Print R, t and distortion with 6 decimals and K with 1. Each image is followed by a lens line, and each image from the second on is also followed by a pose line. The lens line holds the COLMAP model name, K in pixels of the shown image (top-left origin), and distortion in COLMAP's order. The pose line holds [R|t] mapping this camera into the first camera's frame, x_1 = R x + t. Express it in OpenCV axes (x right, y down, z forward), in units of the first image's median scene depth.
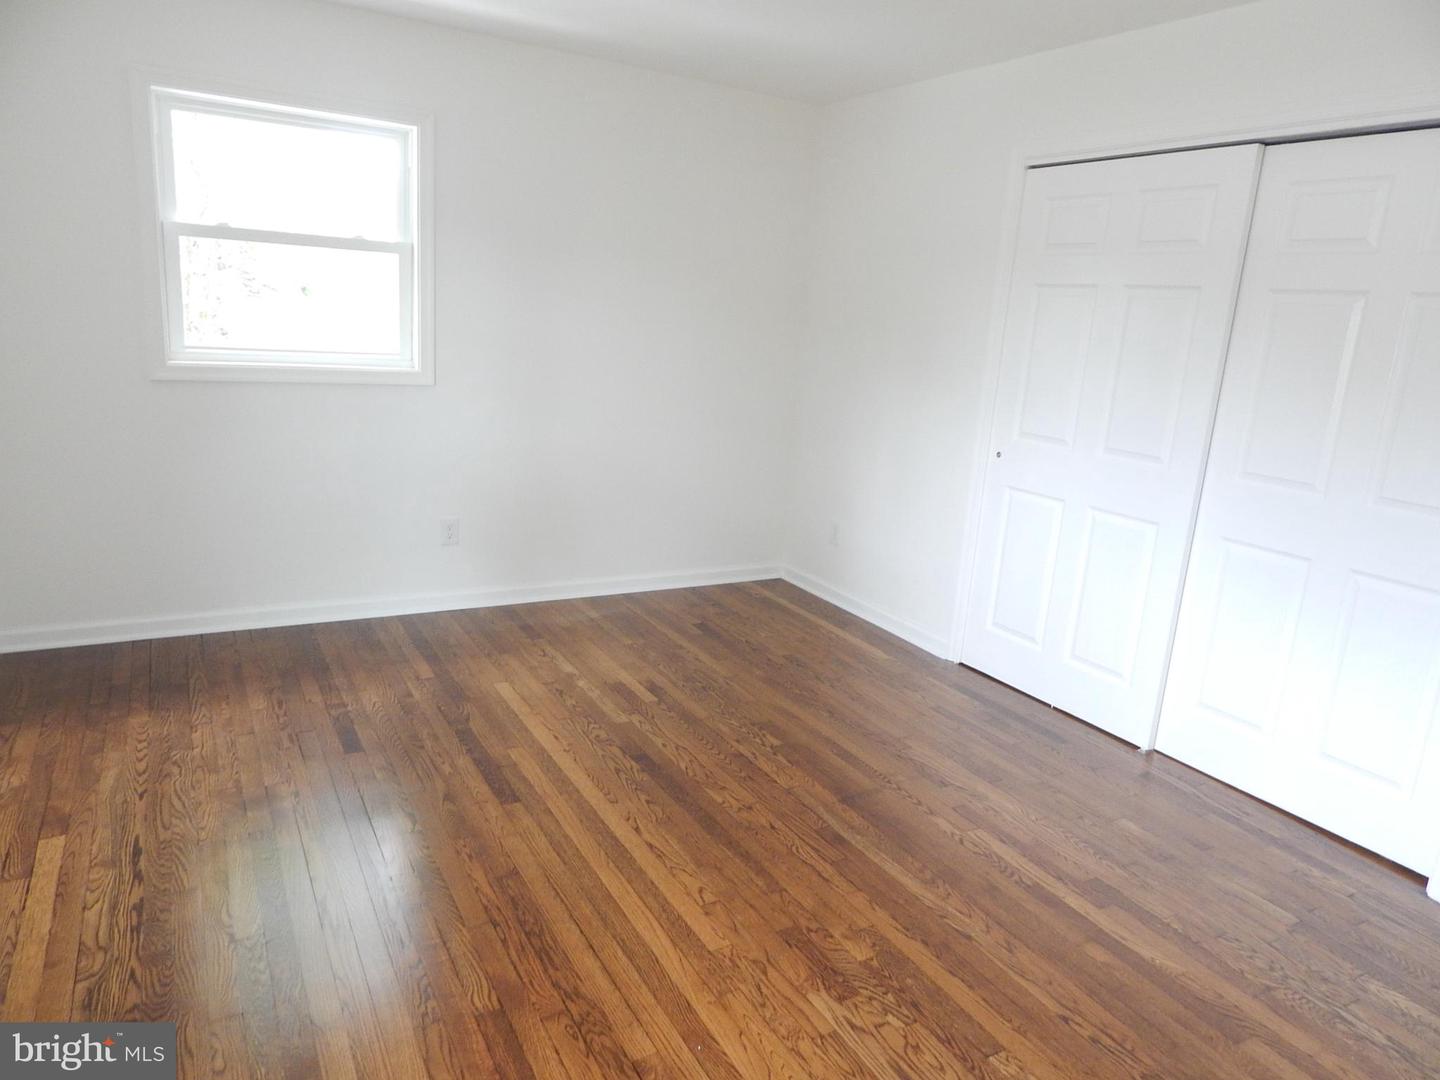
lens RADIAL K [[959.3, 0, 725.6], [0, 959.3, 539.3], [0, 0, 1]] dist [0.011998, -0.006541]
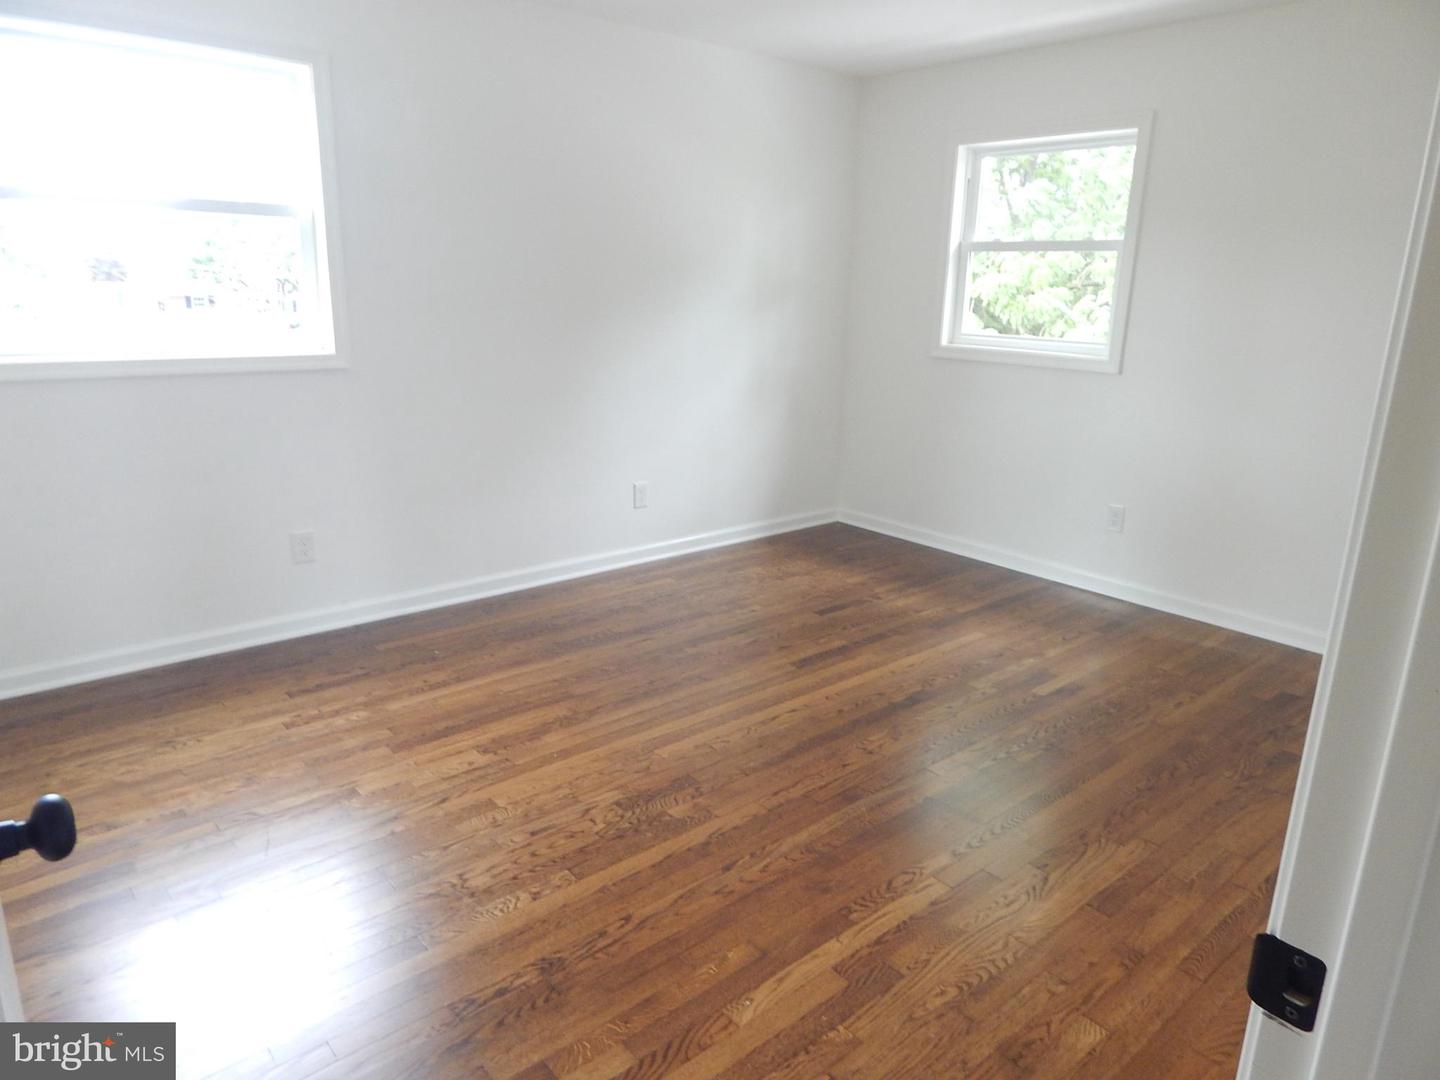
lens RADIAL K [[959.3, 0, 725.6], [0, 959.3, 539.3], [0, 0, 1]] dist [0.011998, -0.006541]
pose [[0.182431, 0.192990, -0.964092, 0.901010], [-0.242171, 0.959159, 0.146178, -0.051015], [0.952928, 0.206808, 0.221717, 0.546569]]
